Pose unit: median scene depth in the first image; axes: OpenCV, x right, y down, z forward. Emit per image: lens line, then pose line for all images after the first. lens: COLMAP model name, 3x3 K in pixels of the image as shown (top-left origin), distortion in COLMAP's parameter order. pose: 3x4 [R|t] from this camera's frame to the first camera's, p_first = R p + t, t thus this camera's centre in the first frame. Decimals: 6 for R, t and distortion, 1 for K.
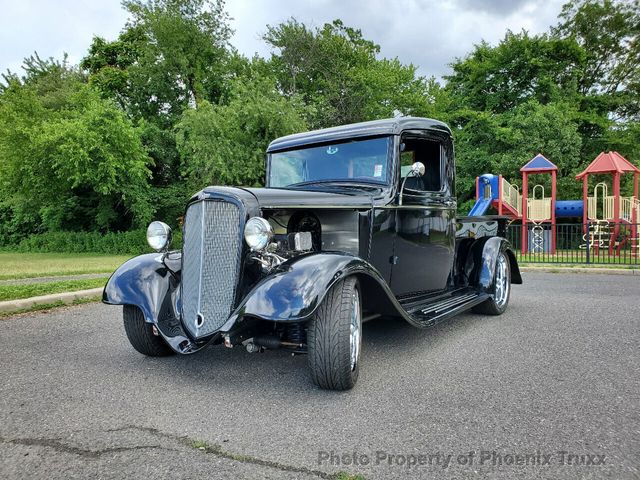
lens RADIAL K [[499.9, 0, 312.8], [0, 499.9, 240.9], [0, 0, 1]] dist [0.000050, 0.018892]
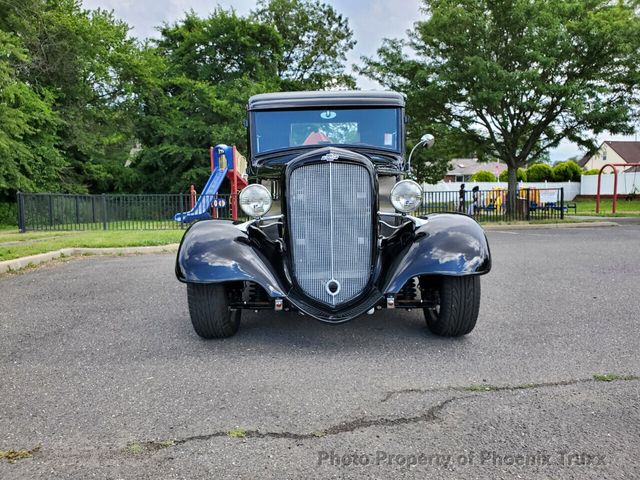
lens RADIAL K [[508.2, 0, 315.5], [0, 508.2, 236.7], [0, 0, 1]] dist [-0.012133, 0.012158]
pose [[0.817328, -0.049542, 0.574039, -0.076625], [0.021249, 0.998211, 0.055895, 0.000715], [-0.575781, -0.033487, 0.816918, 0.021283]]
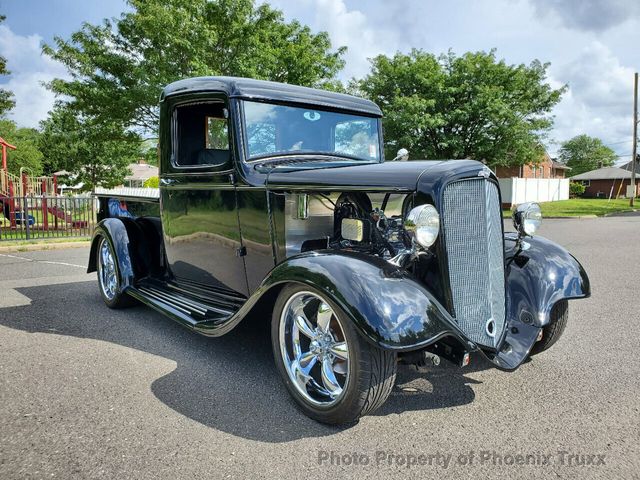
lens RADIAL K [[502.8, 0, 317.5], [0, 502.8, 239.1], [0, 0, 1]] dist [-0.004136, 0.003124]
pose [[0.276106, -0.066073, 0.958853, -0.103013], [0.015873, 0.997812, 0.064187, -0.003803], [-0.960996, -0.002502, 0.276551, 0.097969]]
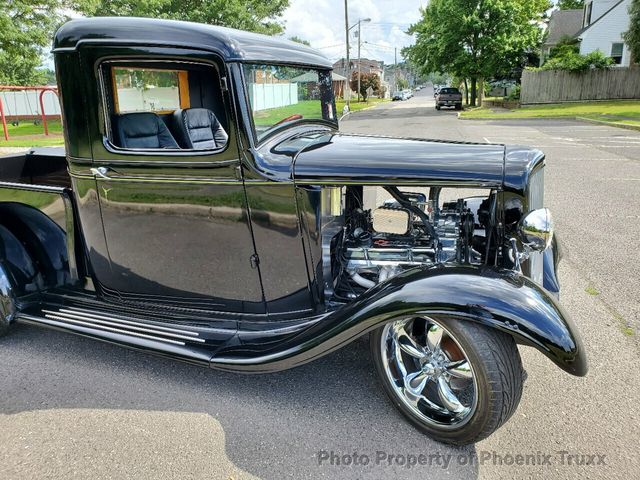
lens RADIAL K [[503.0, 0, 315.3], [0, 503.0, 243.7], [0, 0, 1]] dist [0.000171, 0.006654]
pose [[-0.243927, -0.253710, 0.936019, -0.090341], [0.048109, 0.960819, 0.272969, -0.018133], [-0.968600, 0.111615, -0.222164, 0.144807]]
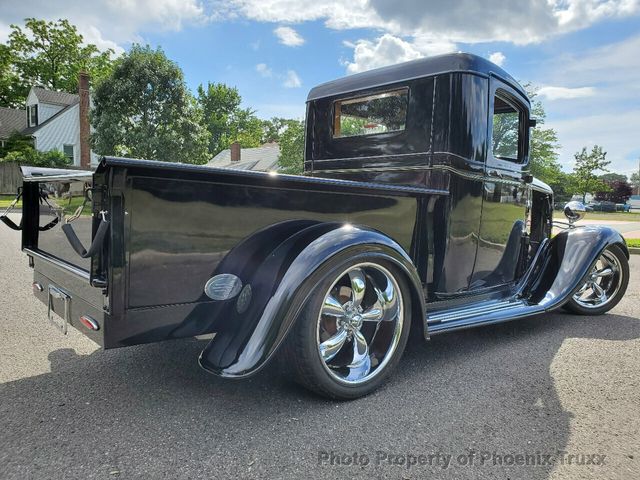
lens RADIAL K [[505.4, 0, 315.3], [0, 505.4, 244.1], [0, 0, 1]] dist [0.001662, 0.007339]
pose [[-0.968268, -0.037259, 0.247121, -0.002243], [-0.011356, 0.994363, 0.105424, -0.005923], [-0.249656, 0.099272, -0.963233, 0.254982]]
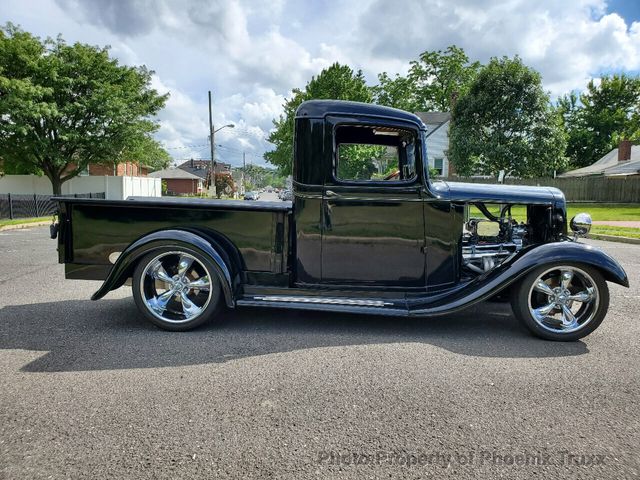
lens RADIAL K [[499.9, 0, 312.8], [0, 499.9, 240.9], [0, 0, 1]] dist [0.000050, 0.018892]
pose [[-0.521685, -0.068260, 0.850403, -0.104914], [0.012968, 0.996044, 0.087905, -0.008477], [-0.853040, 0.056887, -0.518736, 0.220750]]
